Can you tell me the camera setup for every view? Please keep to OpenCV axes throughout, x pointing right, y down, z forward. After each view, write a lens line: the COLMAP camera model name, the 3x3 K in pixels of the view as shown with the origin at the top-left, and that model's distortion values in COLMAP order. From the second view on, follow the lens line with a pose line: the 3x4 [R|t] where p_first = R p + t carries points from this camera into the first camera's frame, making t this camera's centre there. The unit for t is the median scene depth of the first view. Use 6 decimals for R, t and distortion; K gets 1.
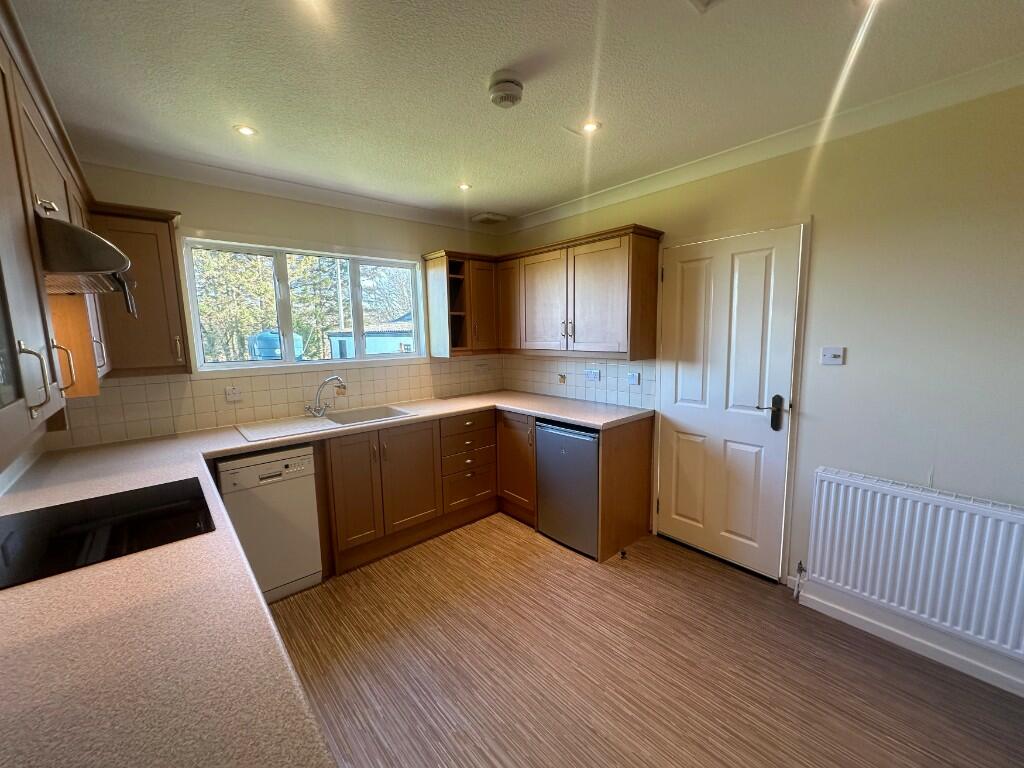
lens RADIAL K [[407.2, 0, 509.5], [0, 407.2, 386.6], [0, 0, 1]] dist [-0.001103, -0.000191]
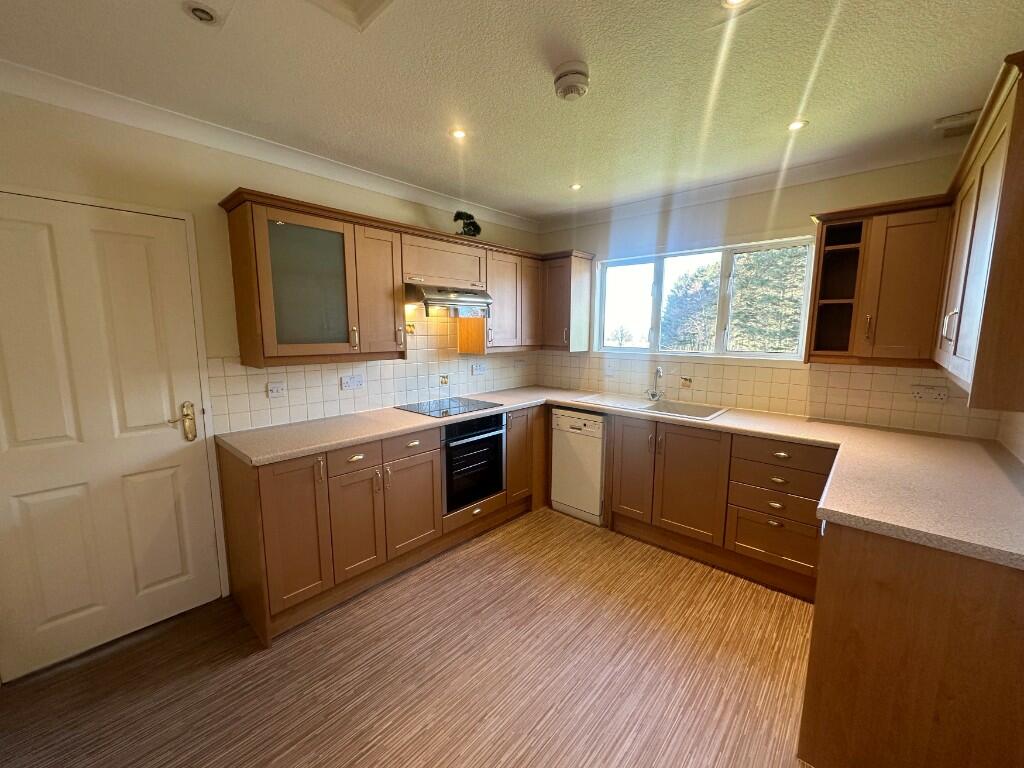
lens RADIAL K [[407.2, 0, 509.4], [0, 407.2, 383.8], [0, 0, 1]] dist [-0.001103, -0.000191]
pose [[0.112582, 0.155085, -0.981465, 0.609649], [-0.136713, 0.980769, 0.139293, -0.077448], [0.984193, 0.118497, 0.131619, 0.463738]]
